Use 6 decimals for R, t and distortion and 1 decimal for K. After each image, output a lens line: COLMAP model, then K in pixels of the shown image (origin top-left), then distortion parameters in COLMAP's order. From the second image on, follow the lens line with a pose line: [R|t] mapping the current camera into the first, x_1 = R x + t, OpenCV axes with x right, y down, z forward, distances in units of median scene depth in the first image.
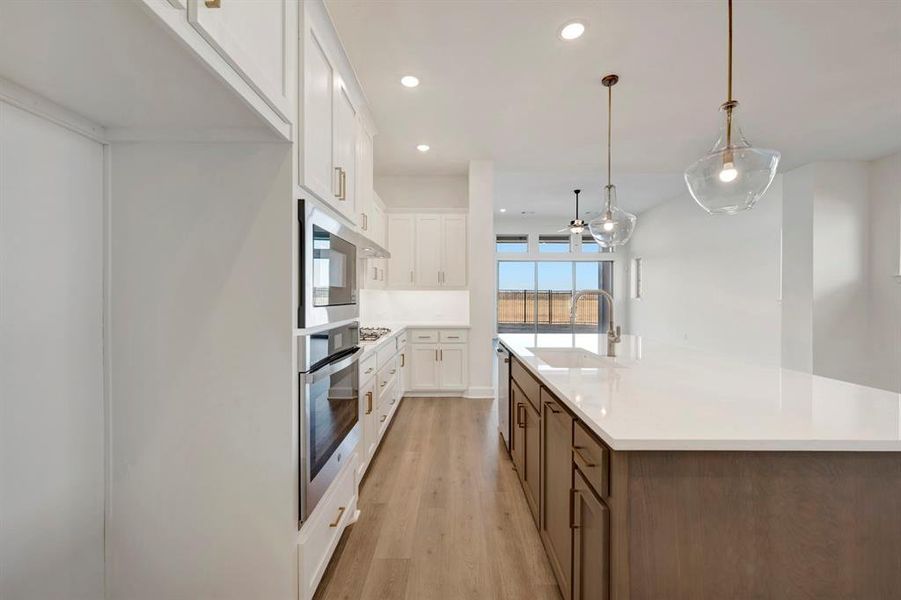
lens RADIAL K [[357.4, 0, 460.0], [0, 357.4, 295.1], [0, 0, 1]] dist [0.000975, 0.000017]
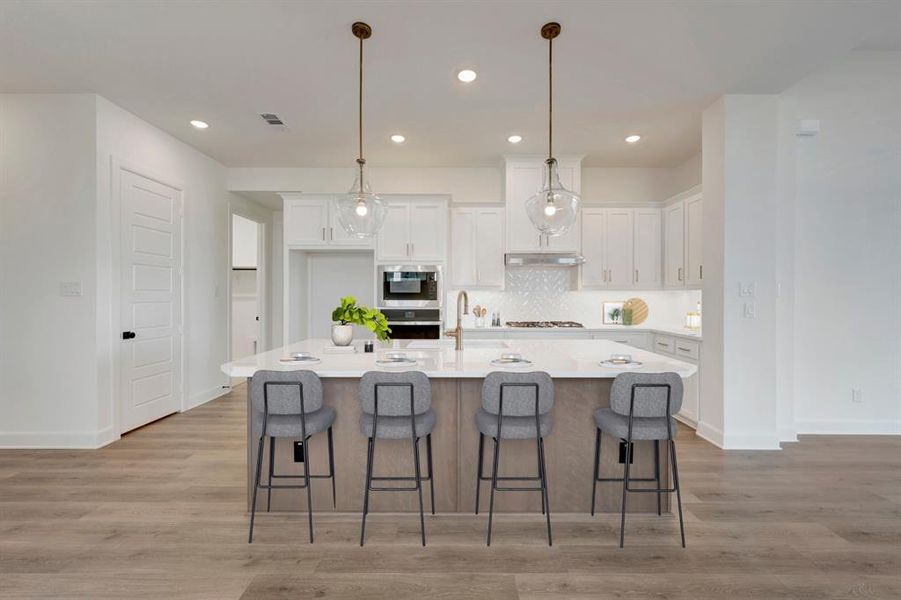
lens RADIAL K [[361.4, 0, 449.8], [0, 361.4, 294.5], [0, 0, 1]] dist [0.000229, -0.000162]
pose [[-0.025391, -0.002791, -0.999674, 0.784753], [-0.002005, 0.999994, -0.002741, -0.000035], [0.999676, 0.001934, -0.025397, 0.499299]]
